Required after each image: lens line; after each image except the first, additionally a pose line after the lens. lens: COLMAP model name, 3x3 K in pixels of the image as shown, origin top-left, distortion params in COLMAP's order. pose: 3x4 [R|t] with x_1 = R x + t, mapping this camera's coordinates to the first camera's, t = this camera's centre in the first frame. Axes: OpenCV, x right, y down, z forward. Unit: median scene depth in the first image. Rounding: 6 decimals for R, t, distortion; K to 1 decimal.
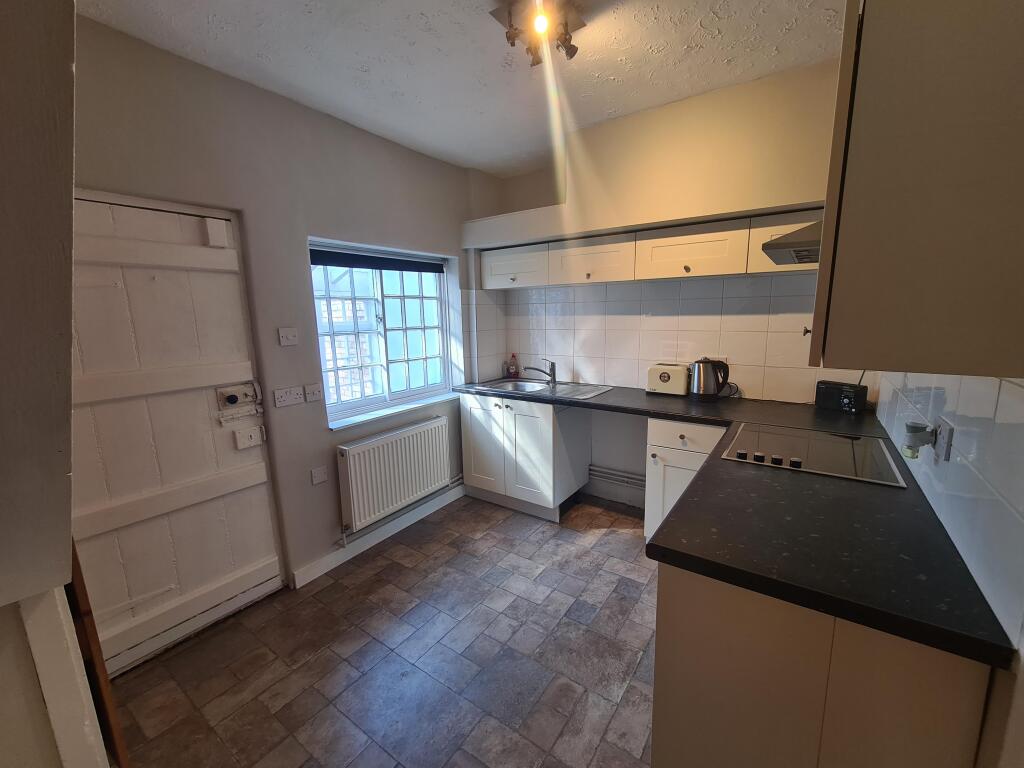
lens RADIAL K [[418.4, 0, 519.1], [0, 418.4, 384.6], [0, 0, 1]] dist [-0.002520, -0.000327]
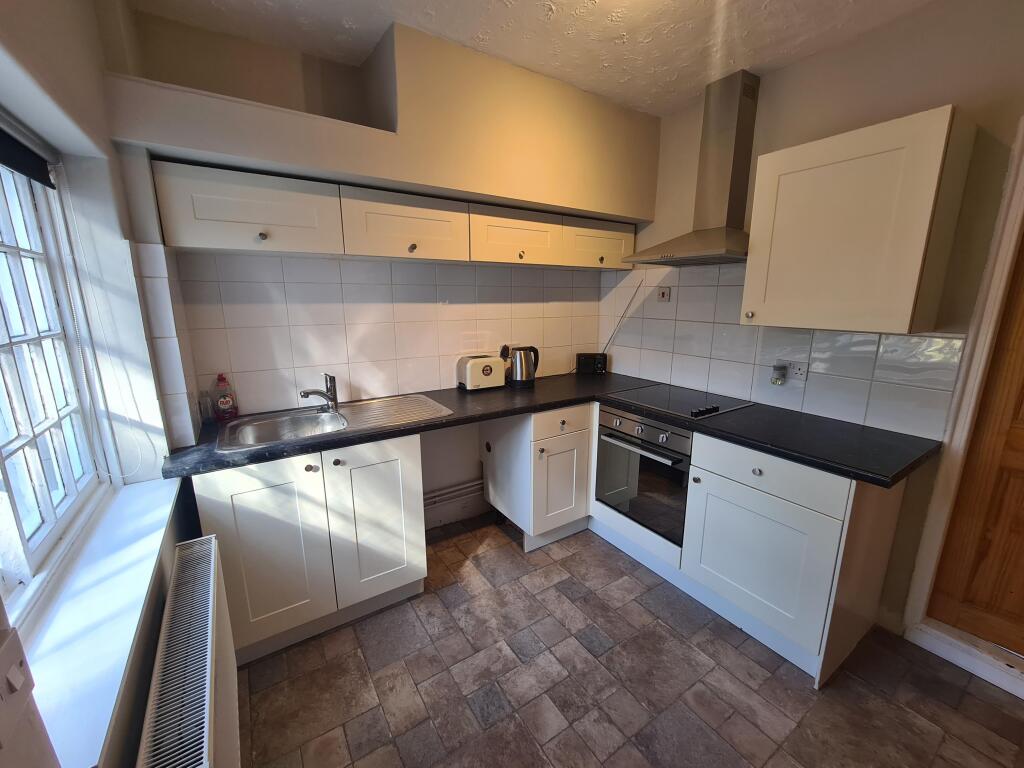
lens RADIAL K [[418.4, 0, 517.4], [0, 418.4, 387.0], [0, 0, 1]] dist [-0.002520, -0.000327]
pose [[0.366537, -0.180045, 0.912817, -0.459334], [0.152462, 0.979459, 0.131969, -0.090032], [-0.917827, 0.090798, 0.386458, 0.561982]]
